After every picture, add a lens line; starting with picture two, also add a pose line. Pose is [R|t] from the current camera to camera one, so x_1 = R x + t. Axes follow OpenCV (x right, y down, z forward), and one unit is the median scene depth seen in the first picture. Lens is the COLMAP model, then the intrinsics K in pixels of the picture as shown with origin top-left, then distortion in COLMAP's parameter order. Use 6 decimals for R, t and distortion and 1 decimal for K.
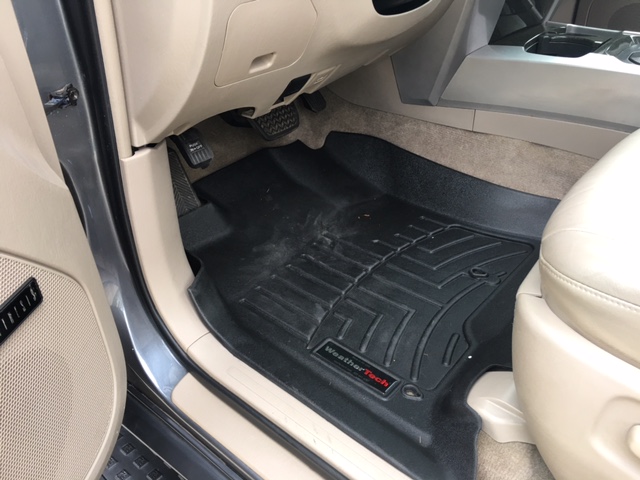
lens RADIAL K [[544.0, 0, 320.0], [0, 544.0, 240.0], [0, 0, 1]] dist [0.052737, -0.063500]
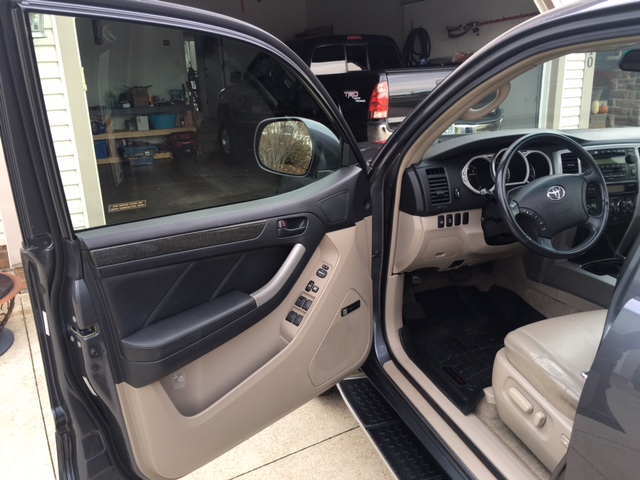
lens RADIAL K [[544.0, 0, 320.0], [0, 544.0, 240.0], [0, 0, 1]] dist [0.052737, -0.063500]
pose [[0.867168, 0.174445, -0.466464, 0.587492], [-0.279671, 0.945585, -0.166293, 0.232908], [0.412072, 0.274660, 0.868768, -1.577356]]
